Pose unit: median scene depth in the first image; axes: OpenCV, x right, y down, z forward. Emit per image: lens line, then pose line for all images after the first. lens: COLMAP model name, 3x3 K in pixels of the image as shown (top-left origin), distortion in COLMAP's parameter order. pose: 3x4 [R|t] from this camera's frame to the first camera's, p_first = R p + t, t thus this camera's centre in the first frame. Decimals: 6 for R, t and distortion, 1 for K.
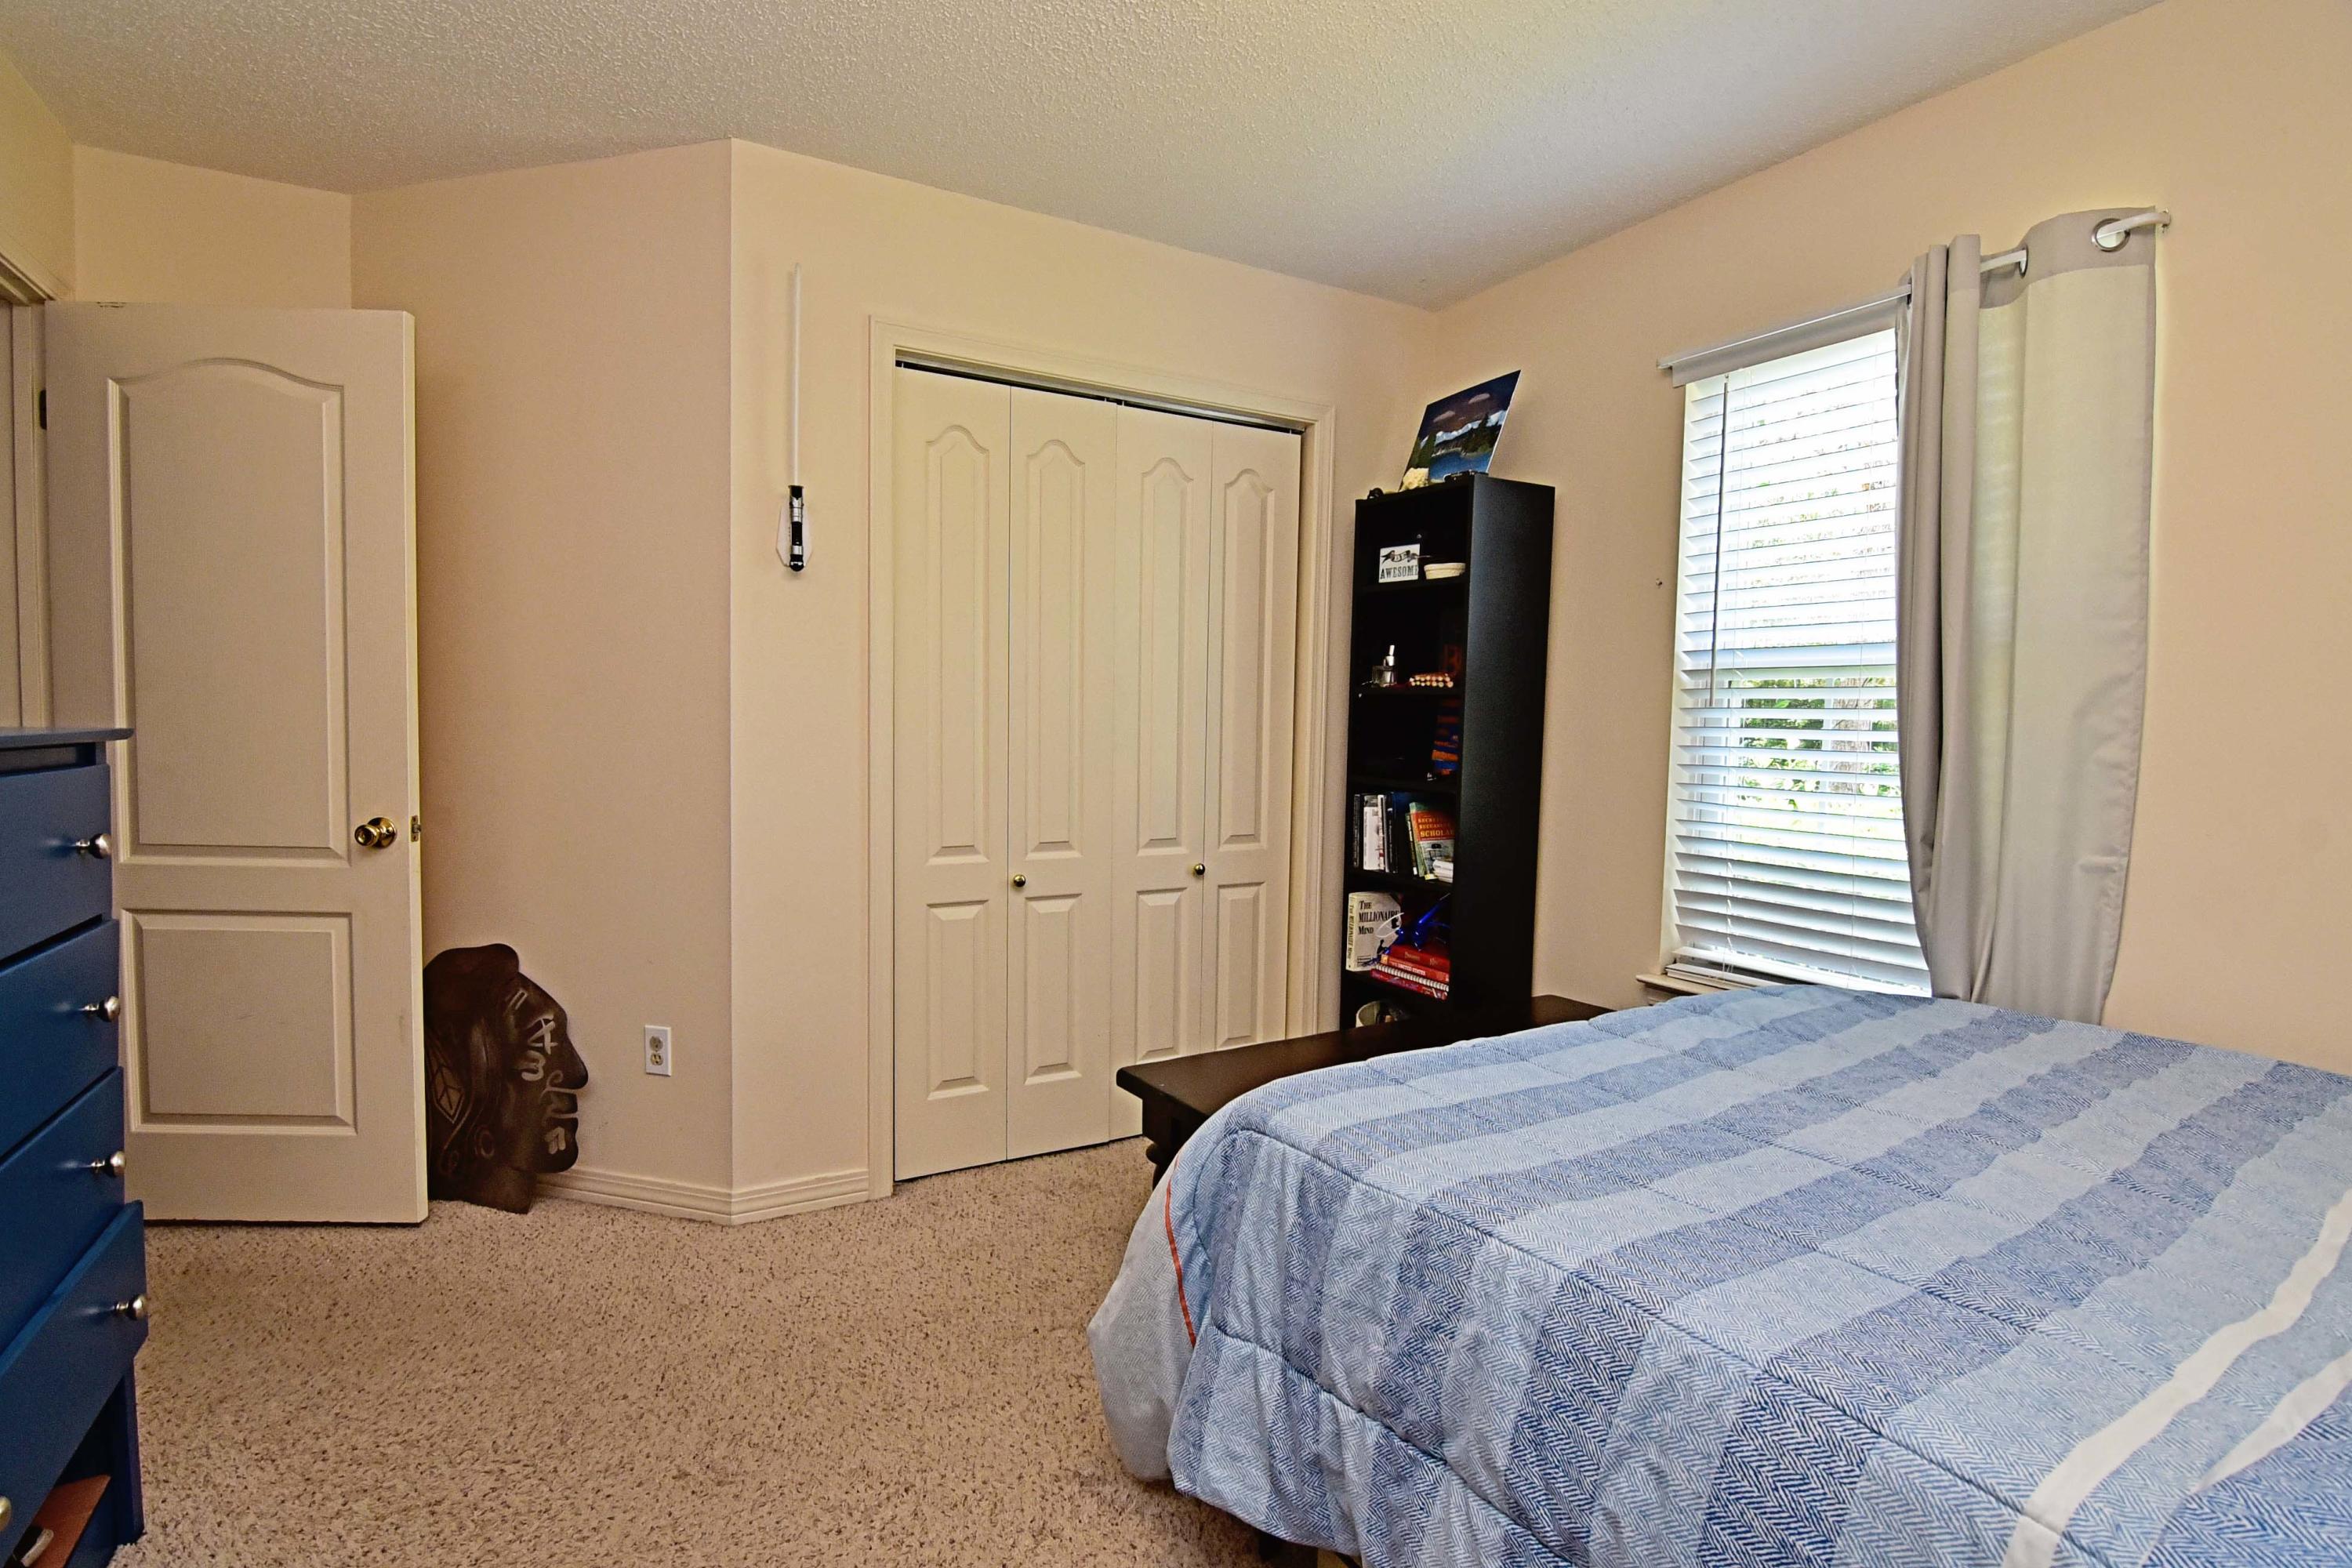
lens RADIAL K [[1141.6, 0, 1170.0], [0, 1141.6, 796.2], [0, 0, 1]] dist [0.004491, -0.016719]
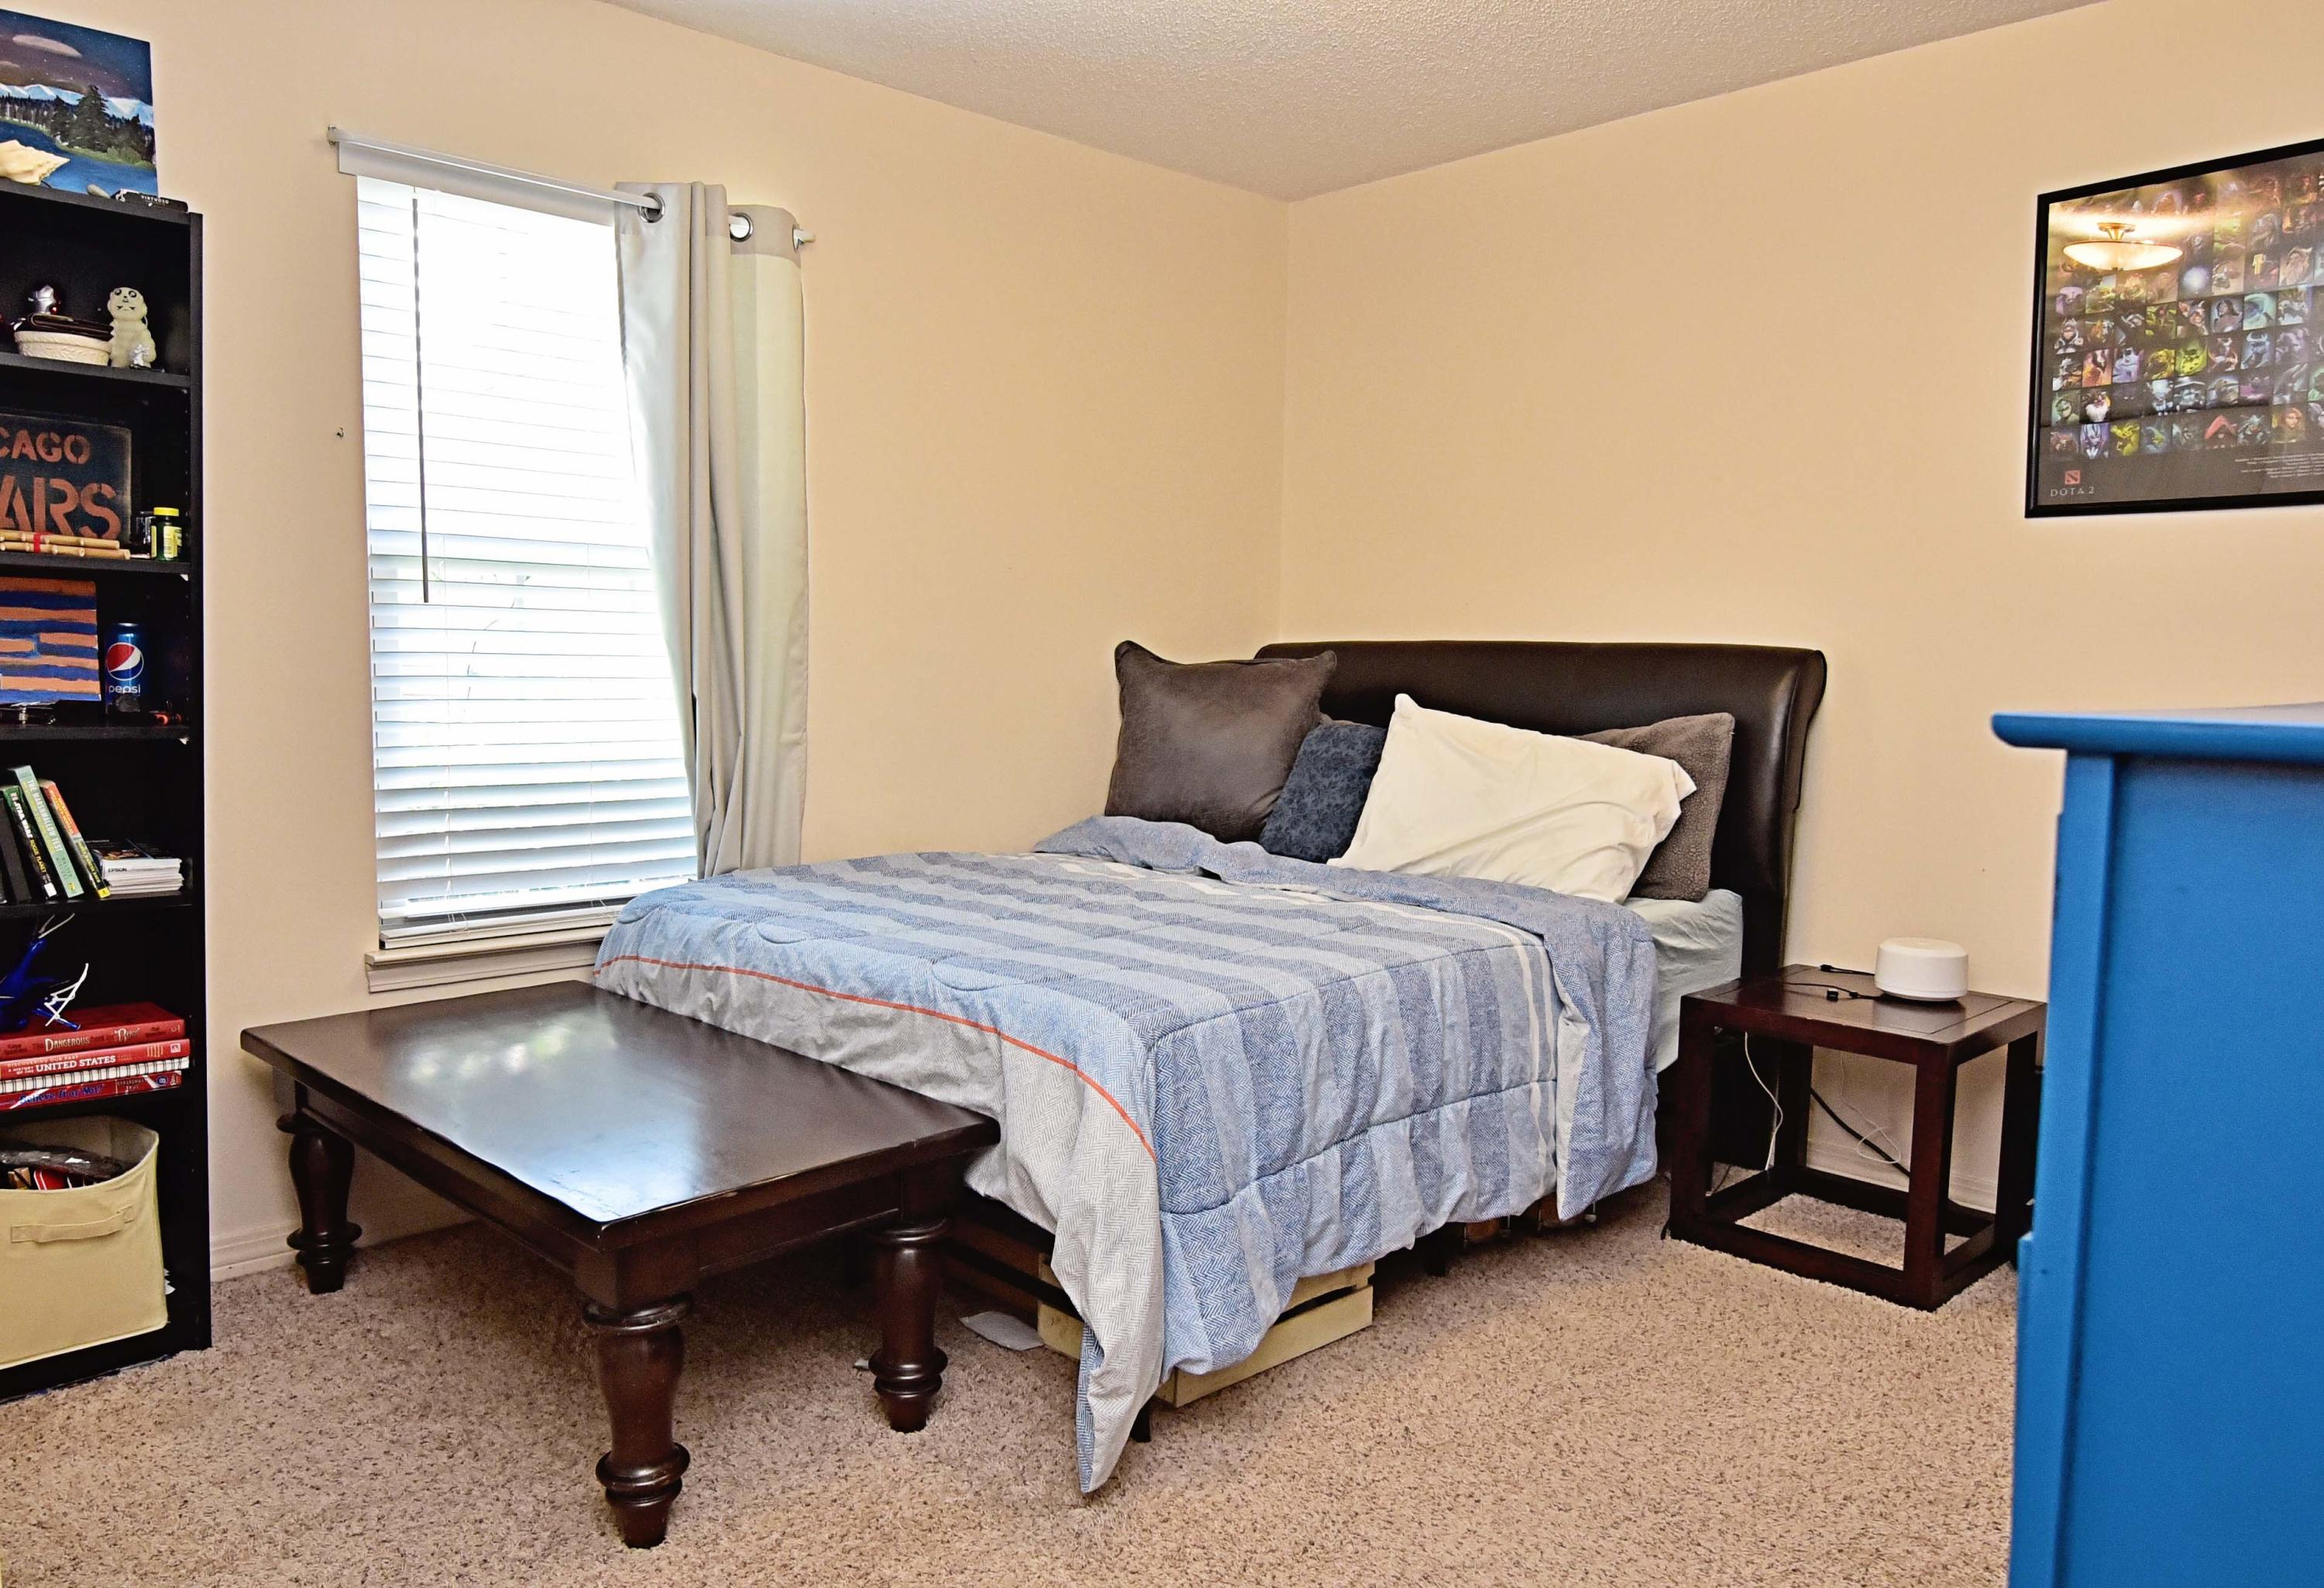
lens RADIAL K [[1656.4, 0, 1157.0], [0, 1656.4, 791.5], [0, 0, 1]] dist [-0.008844, -0.004583]
pose [[-0.243422, -0.104773, 0.964245, -0.780198], [0.037715, 0.992374, 0.117351, -0.061927], [-0.969187, 0.064933, -0.237614, 0.769793]]
